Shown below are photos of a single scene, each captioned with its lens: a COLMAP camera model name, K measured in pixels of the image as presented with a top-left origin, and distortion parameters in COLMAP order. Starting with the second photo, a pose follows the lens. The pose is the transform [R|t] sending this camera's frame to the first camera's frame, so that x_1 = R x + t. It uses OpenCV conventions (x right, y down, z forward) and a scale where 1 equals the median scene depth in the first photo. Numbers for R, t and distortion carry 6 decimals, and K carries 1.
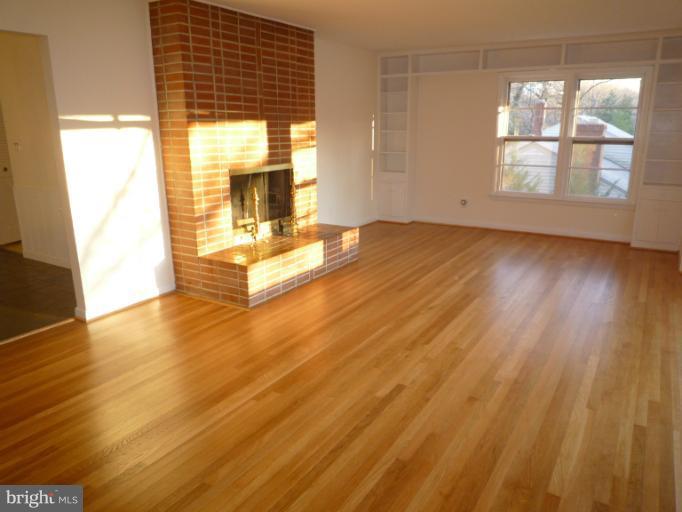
lens RADIAL K [[511.3, 0, 340.2], [0, 511.3, 255.7], [0, 0, 1]] dist [-0.005202, -0.022855]
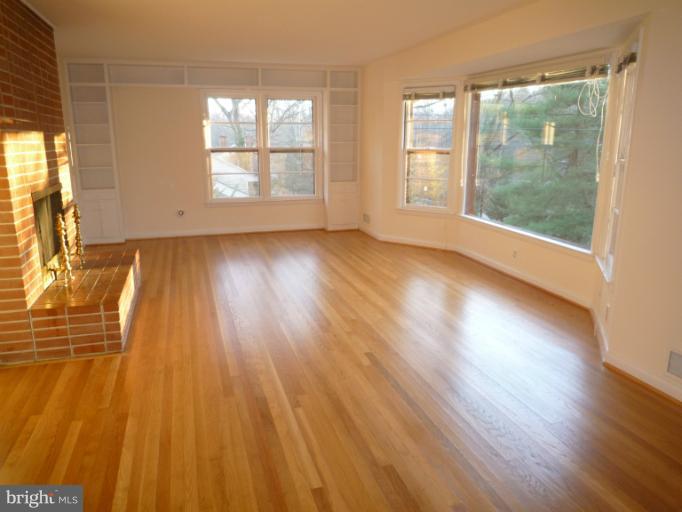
lens RADIAL K [[511.3, 0, 340.0], [0, 511.3, 256.0], [0, 0, 1]] dist [-0.005202, -0.022855]
pose [[0.658778, -0.169072, 0.733094, -0.407016], [0.187260, 0.980604, 0.057877, -0.026388], [-0.728660, 0.099151, 0.677661, 0.116163]]
